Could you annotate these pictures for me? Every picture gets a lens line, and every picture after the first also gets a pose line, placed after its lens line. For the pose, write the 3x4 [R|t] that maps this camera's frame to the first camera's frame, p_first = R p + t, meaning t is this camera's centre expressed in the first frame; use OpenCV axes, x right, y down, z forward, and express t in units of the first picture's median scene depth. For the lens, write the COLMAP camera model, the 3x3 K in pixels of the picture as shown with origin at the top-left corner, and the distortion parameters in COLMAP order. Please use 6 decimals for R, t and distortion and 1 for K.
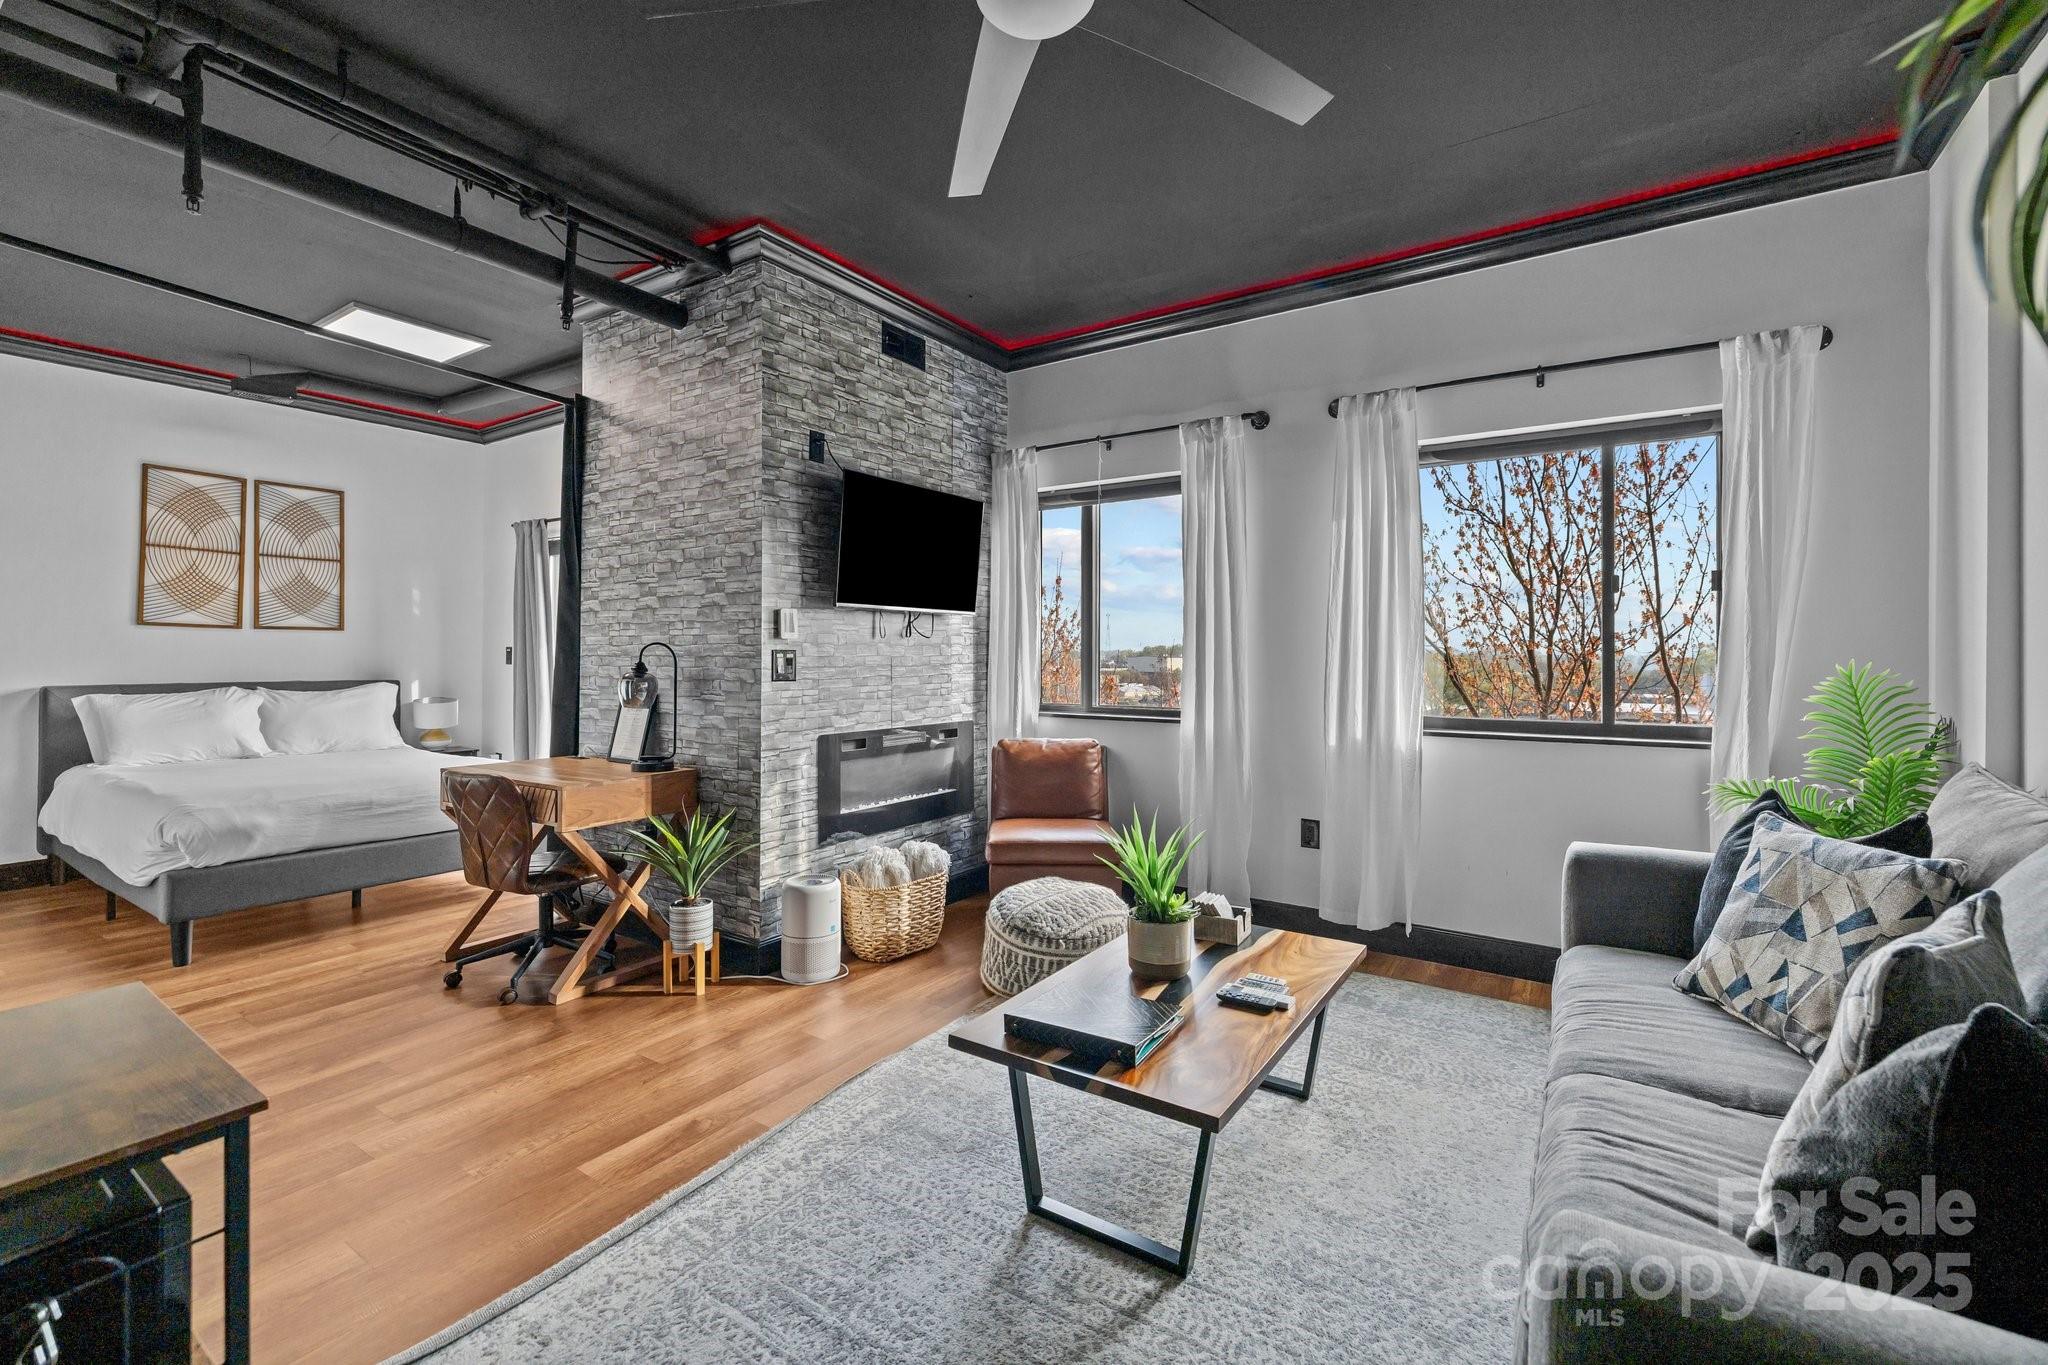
lens RADIAL K [[868.0, 0, 998.8], [0, 868.0, 661.8], [0, 0, 1]] dist [0.001993, 0.000052]
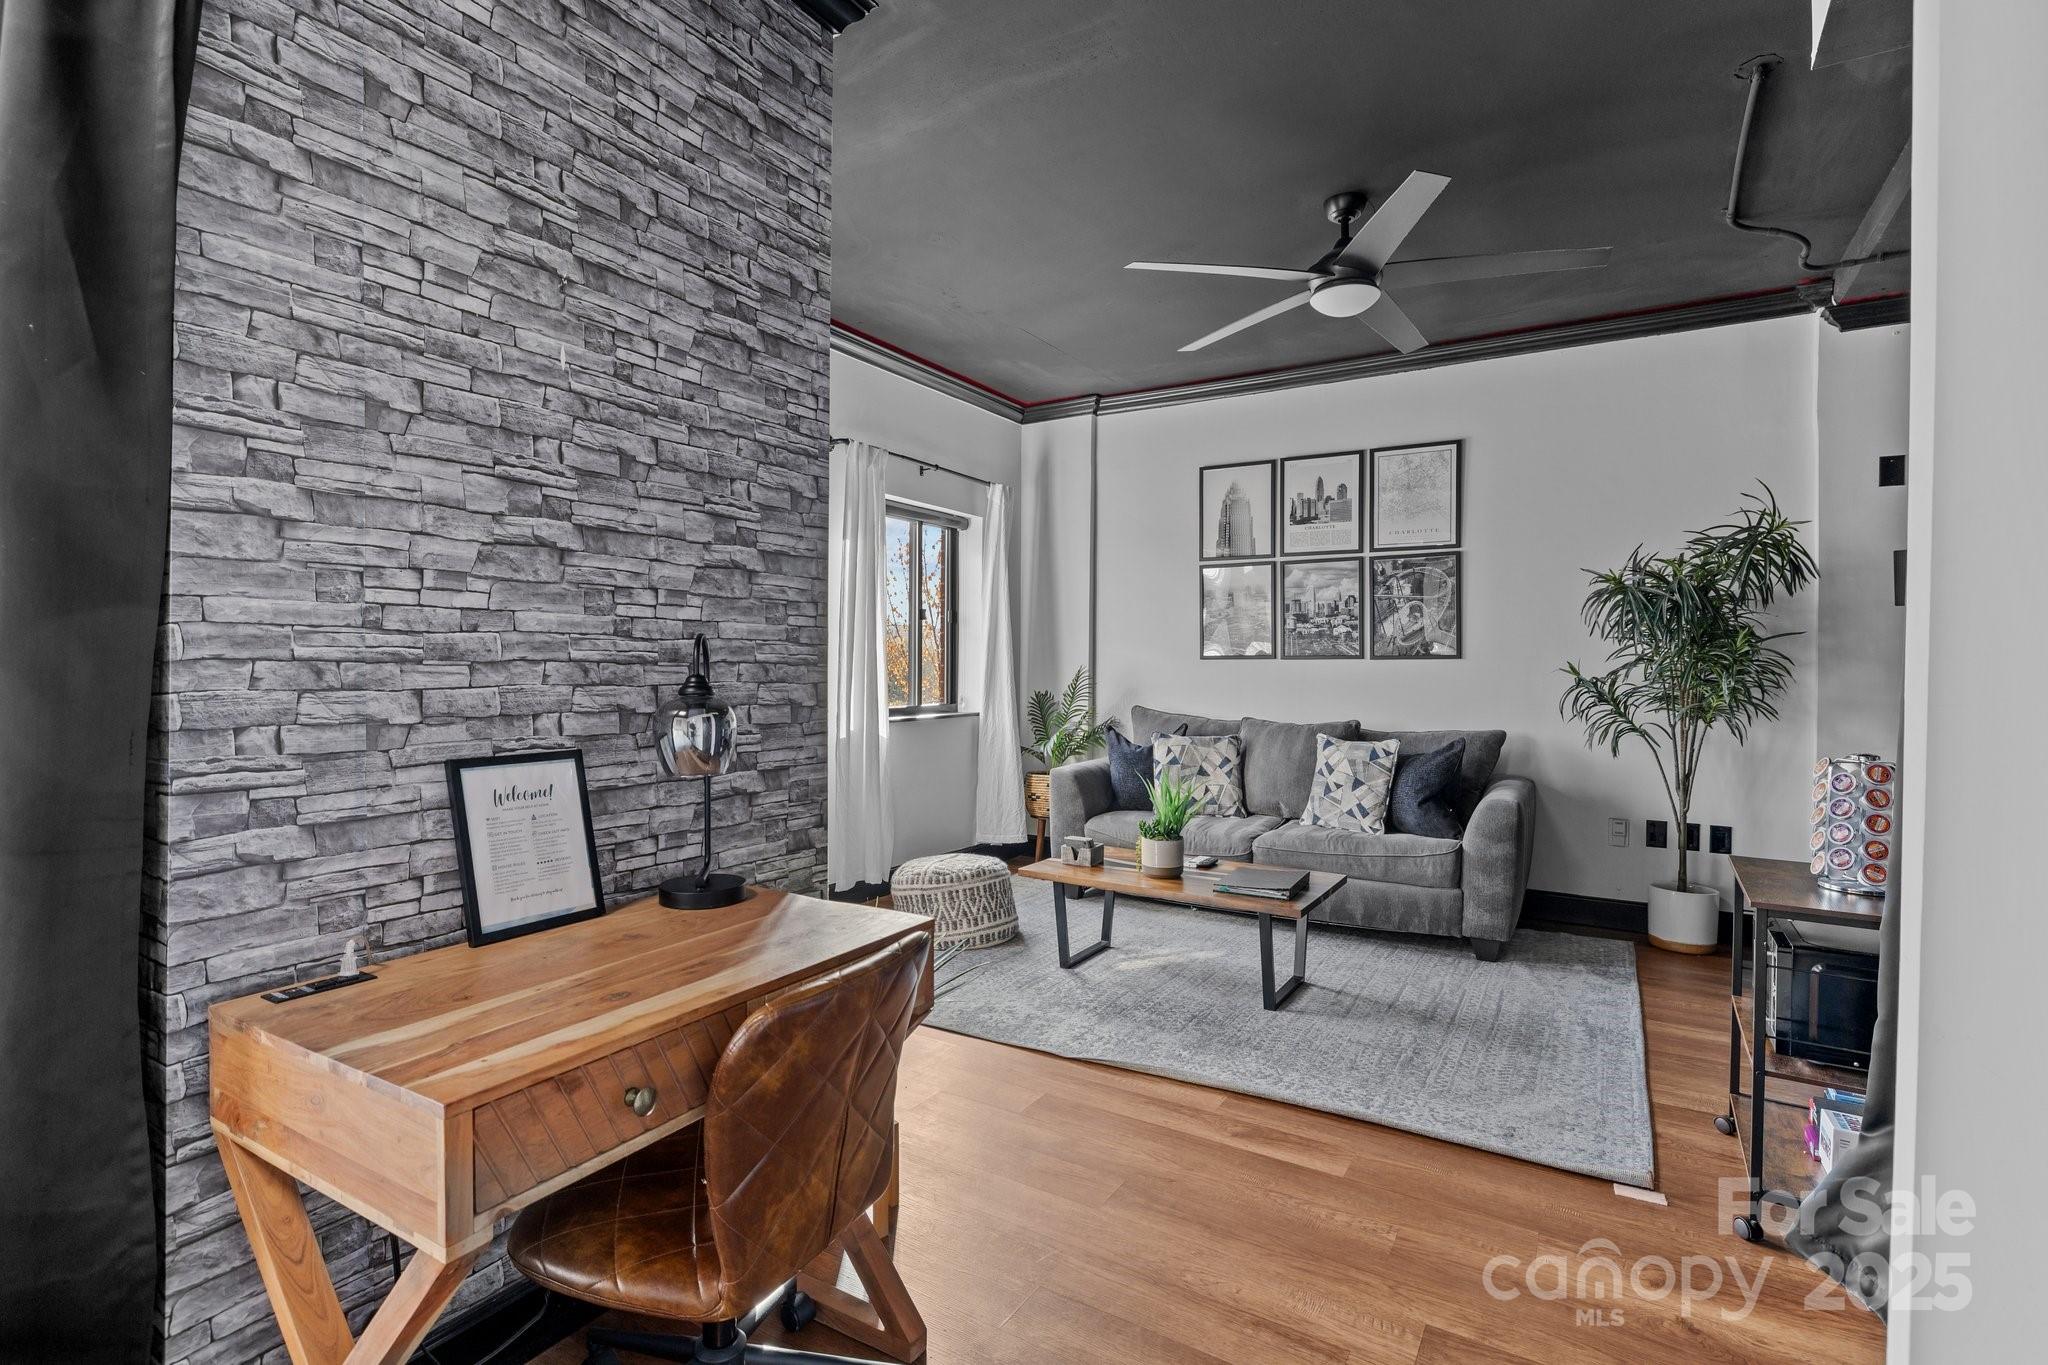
lens RADIAL K [[978.1, 0, 1024.0], [0, 978.1, 682.5], [0, 0, 1]] dist [-0.001219, -0.000264]
pose [[-0.054144, -0.022352, 0.998283, -0.973617], [0.001427, 0.999747, 0.022462, -0.007621], [-0.998532, 0.002641, -0.054099, 0.879066]]
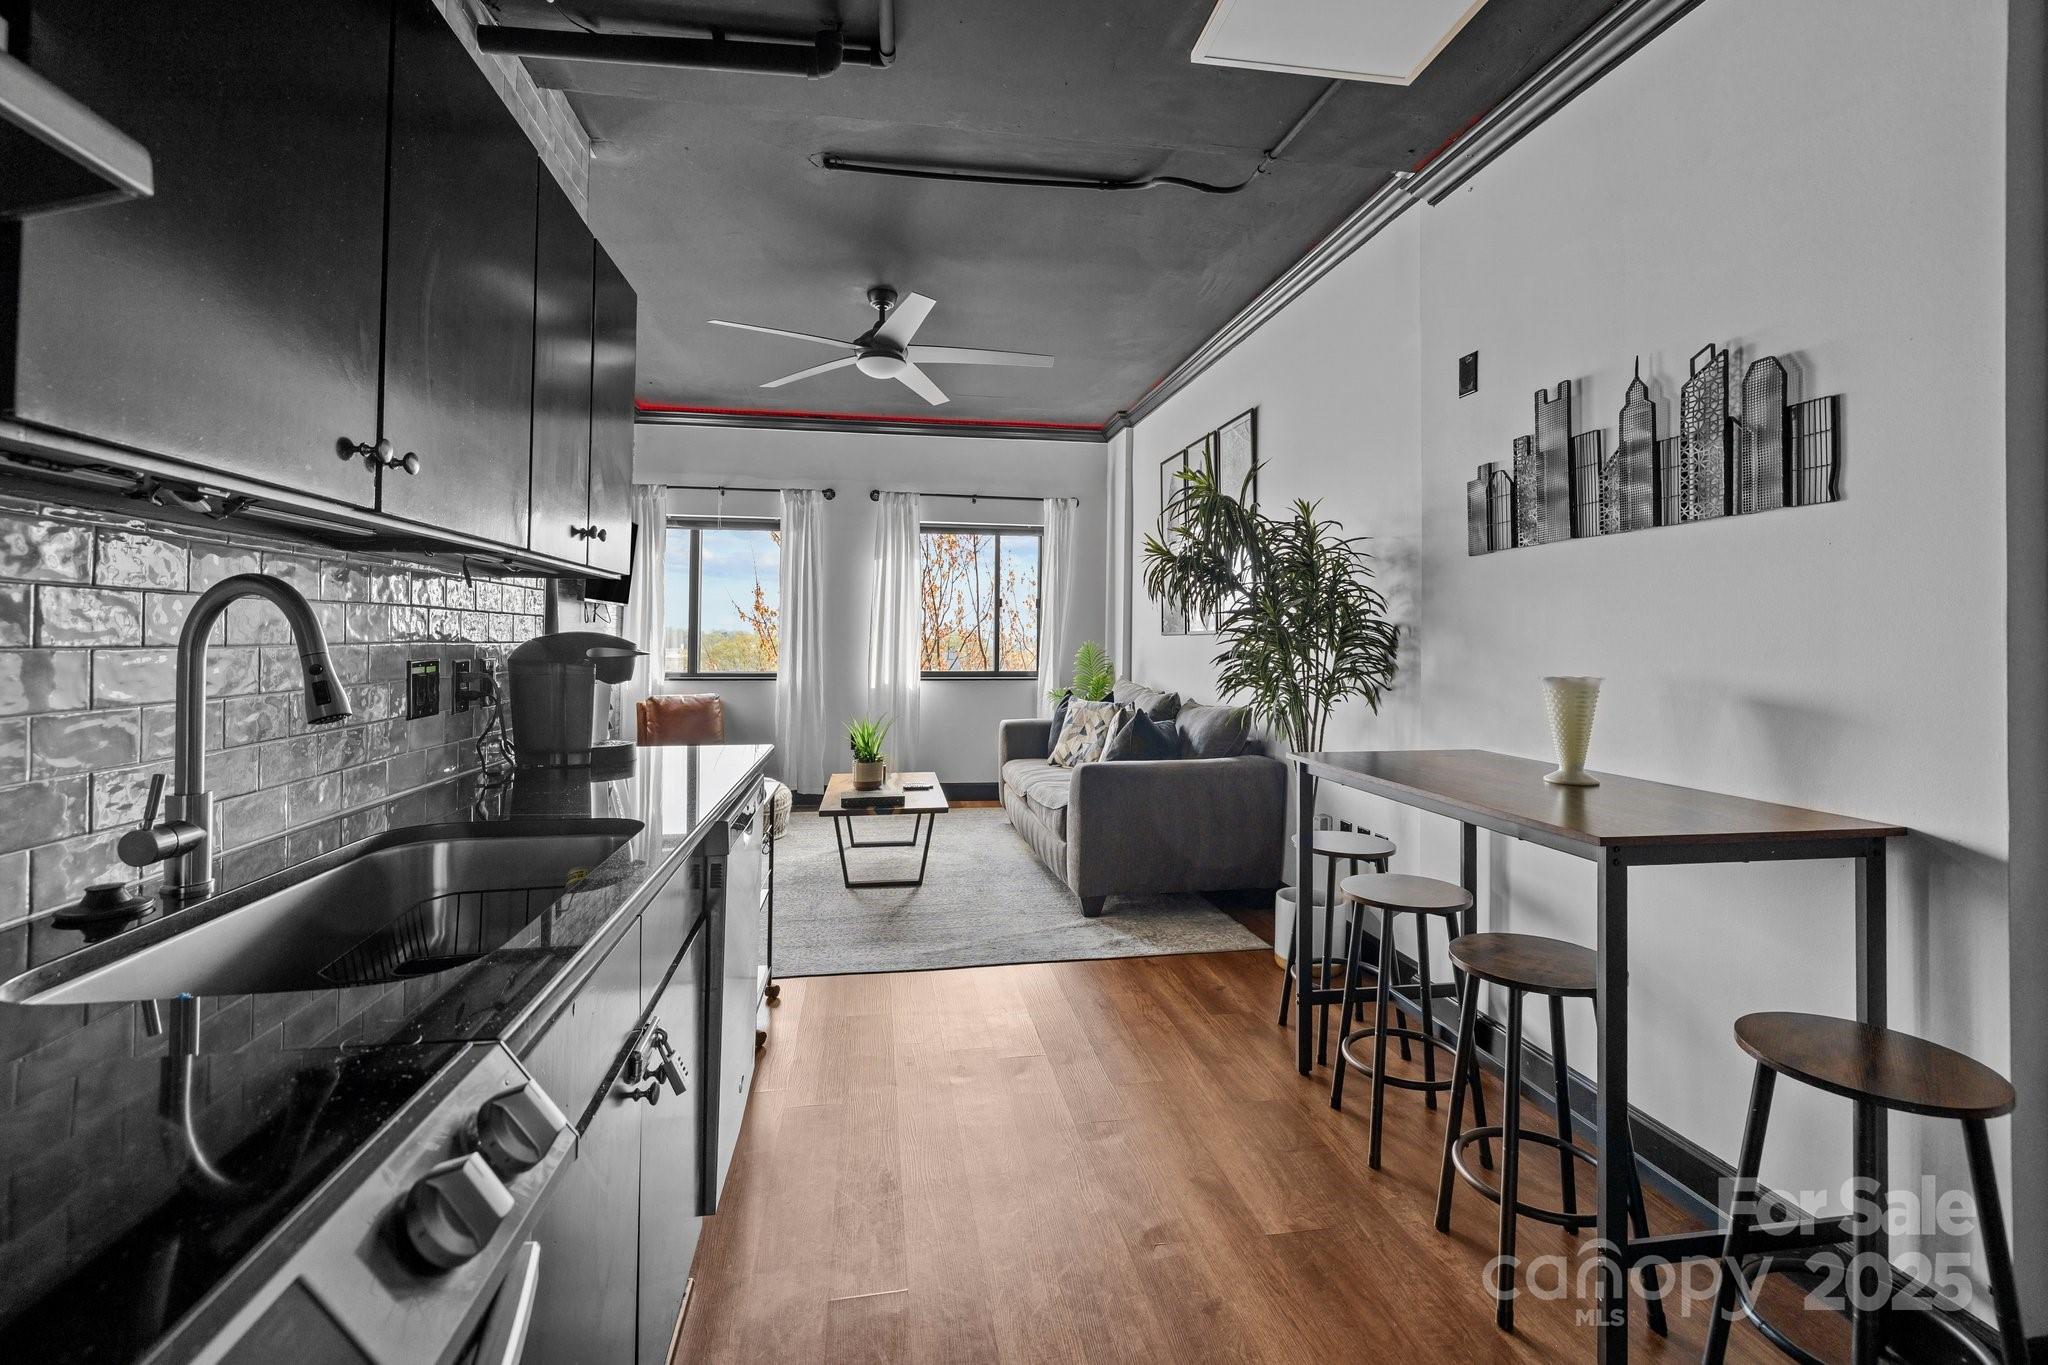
lens RADIAL K [[891.6, 0, 1019.5], [0, 891.6, 623.3], [0, 0, 1]] dist [-0.000735, -0.000145]
pose [[0.721595, 0.013898, 0.692176, -0.690868], [0.001124, 0.999774, -0.021246, 0.003537], [-0.692314, 0.016109, 0.721416, -0.532403]]
